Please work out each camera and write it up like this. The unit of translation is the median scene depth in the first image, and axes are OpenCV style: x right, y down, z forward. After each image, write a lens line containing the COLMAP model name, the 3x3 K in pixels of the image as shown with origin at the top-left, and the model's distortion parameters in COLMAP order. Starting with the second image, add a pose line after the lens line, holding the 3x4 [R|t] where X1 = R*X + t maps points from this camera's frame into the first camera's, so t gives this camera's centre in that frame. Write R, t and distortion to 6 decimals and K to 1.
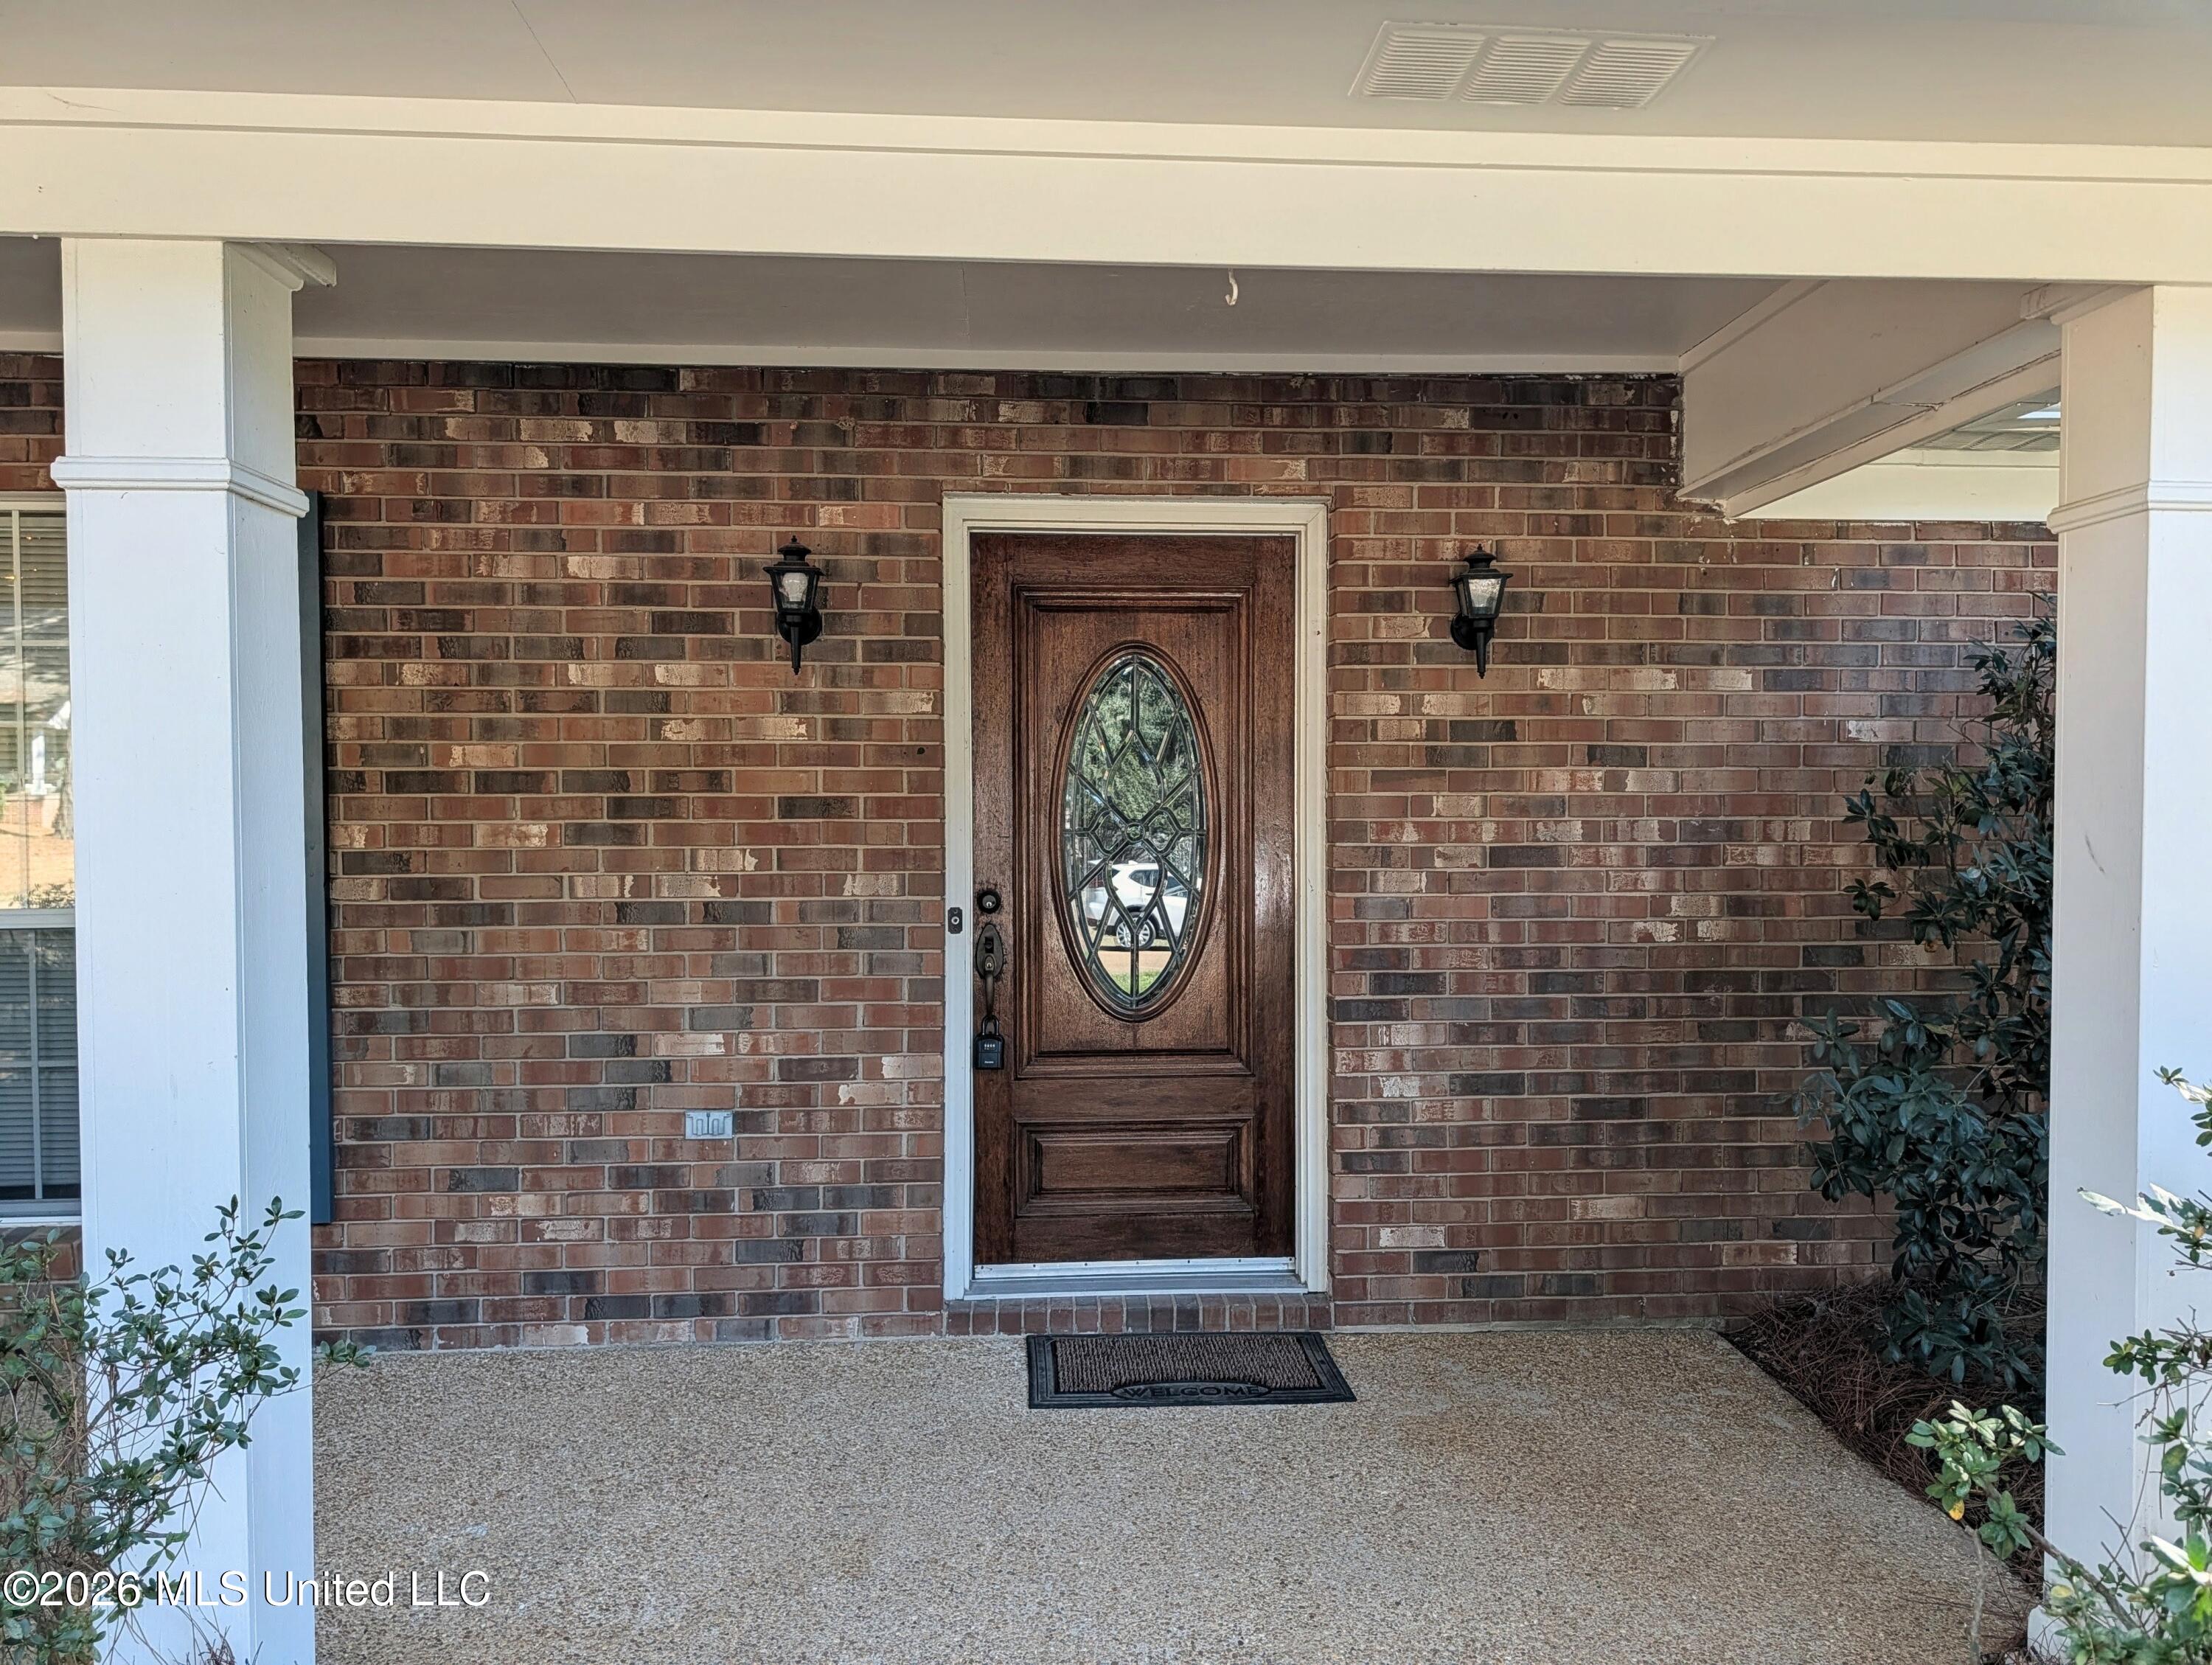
lens RADIAL K [[1569.9, 0, 1103.9], [0, 1569.9, 868.3], [0, 0, 1]] dist [0.018755, -0.012656]
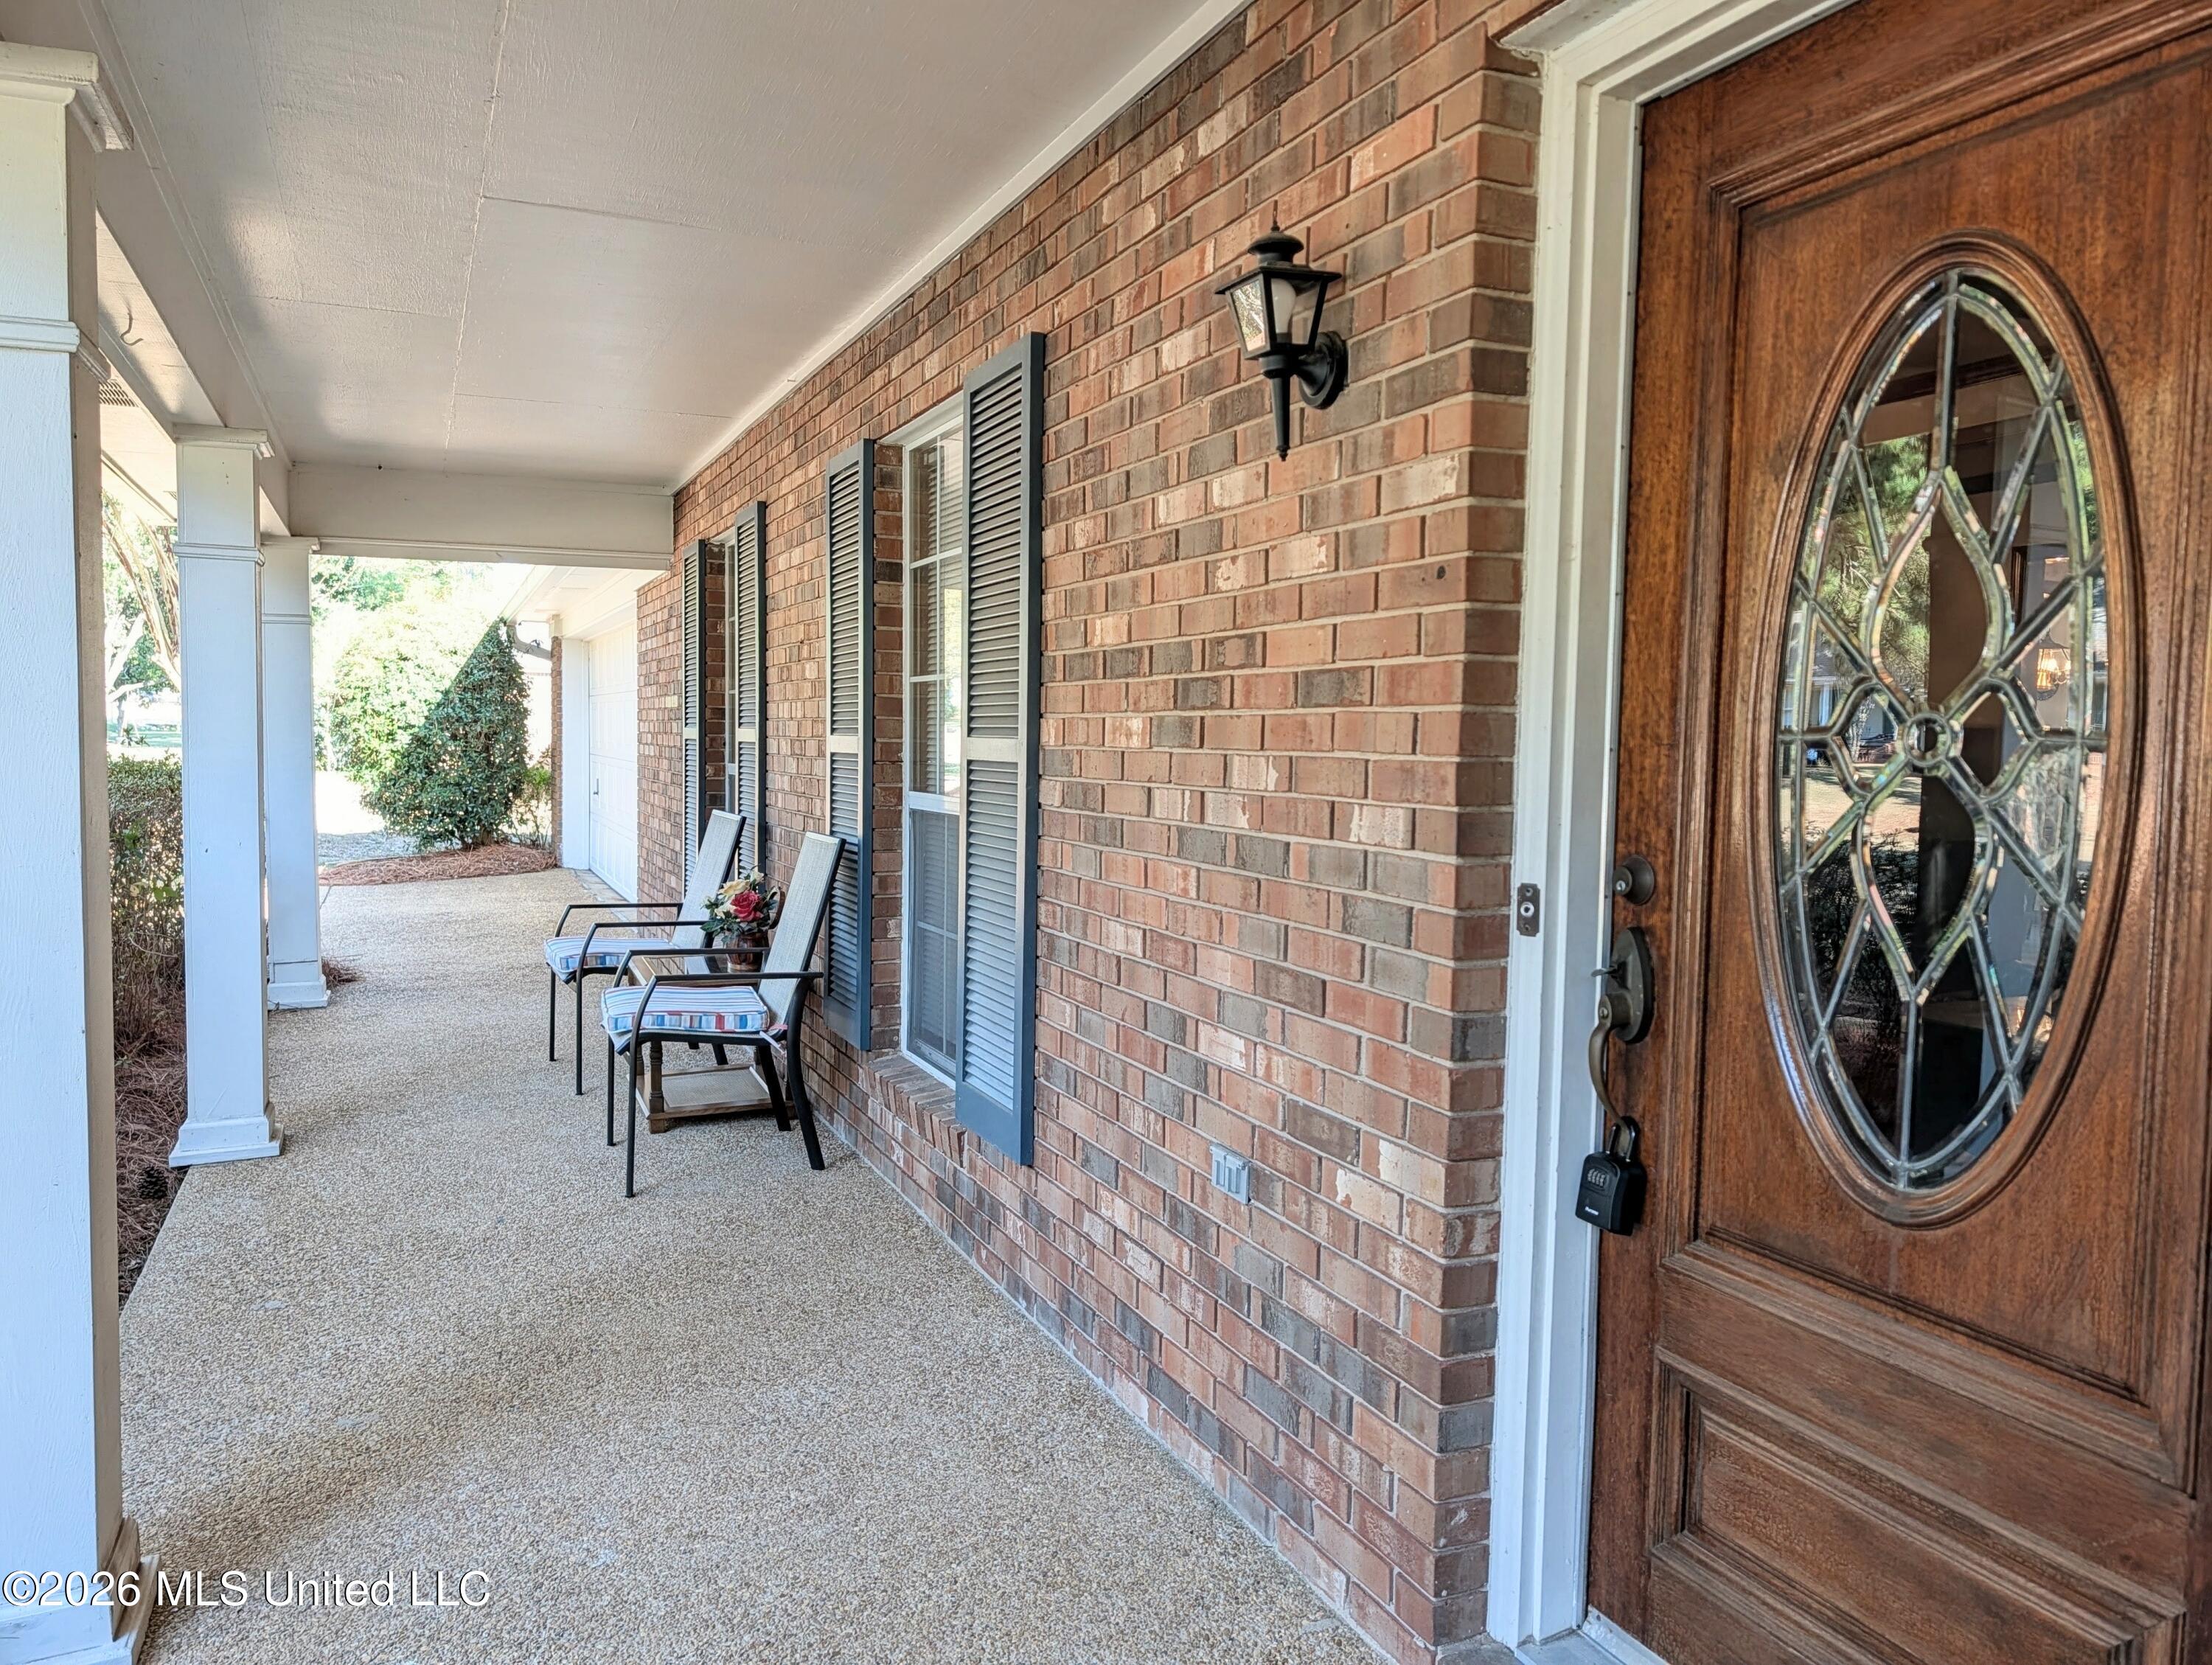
lens RADIAL K [[1569.9, 0, 1100.7], [0, 1569.9, 820.2], [0, 0, 1]] dist [0.018755, -0.012656]
pose [[0.344551, 0.062838, -0.936662, 0.337061], [-0.039990, 0.997834, 0.052232, -0.016503], [0.937915, 0.019461, 0.346318, 0.719447]]
